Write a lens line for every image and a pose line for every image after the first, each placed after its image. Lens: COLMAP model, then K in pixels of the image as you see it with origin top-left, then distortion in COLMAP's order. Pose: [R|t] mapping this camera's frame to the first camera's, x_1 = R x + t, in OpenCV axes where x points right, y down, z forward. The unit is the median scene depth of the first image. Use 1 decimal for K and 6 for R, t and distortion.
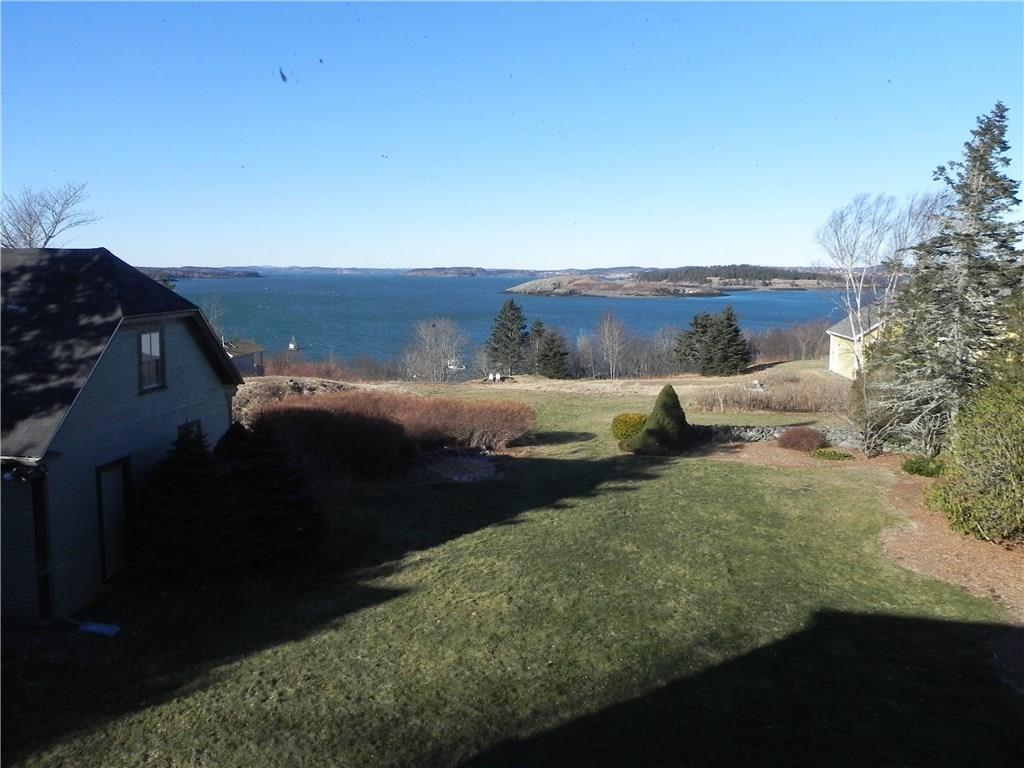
lens RADIAL K [[777.0, 0, 511.2], [0, 777.0, 379.8], [0, 0, 1]] dist [-0.032487, 0.012472]
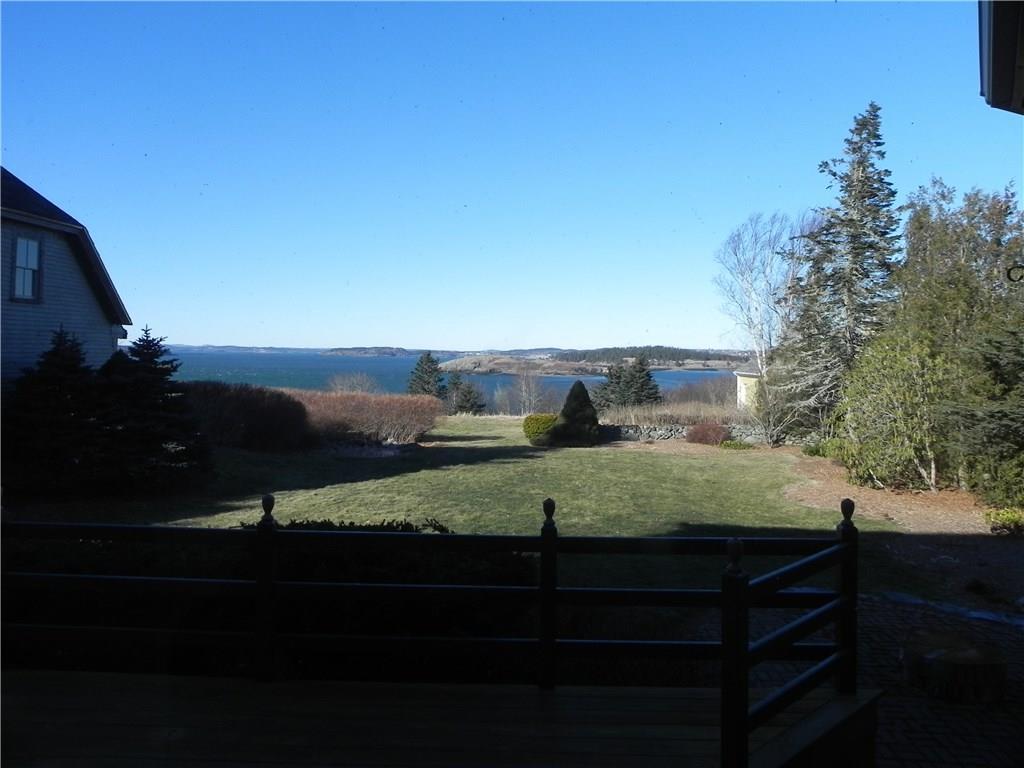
lens RADIAL K [[777.0, 0, 521.1], [0, 777.0, 383.5], [0, 0, 1]] dist [-0.032487, 0.012472]
pose [[0.993519, 0.006805, 0.113462, 0.012701], [0.005190, 0.994450, -0.105080, 0.104391], [-0.113548, 0.104988, 0.987970, 0.011346]]
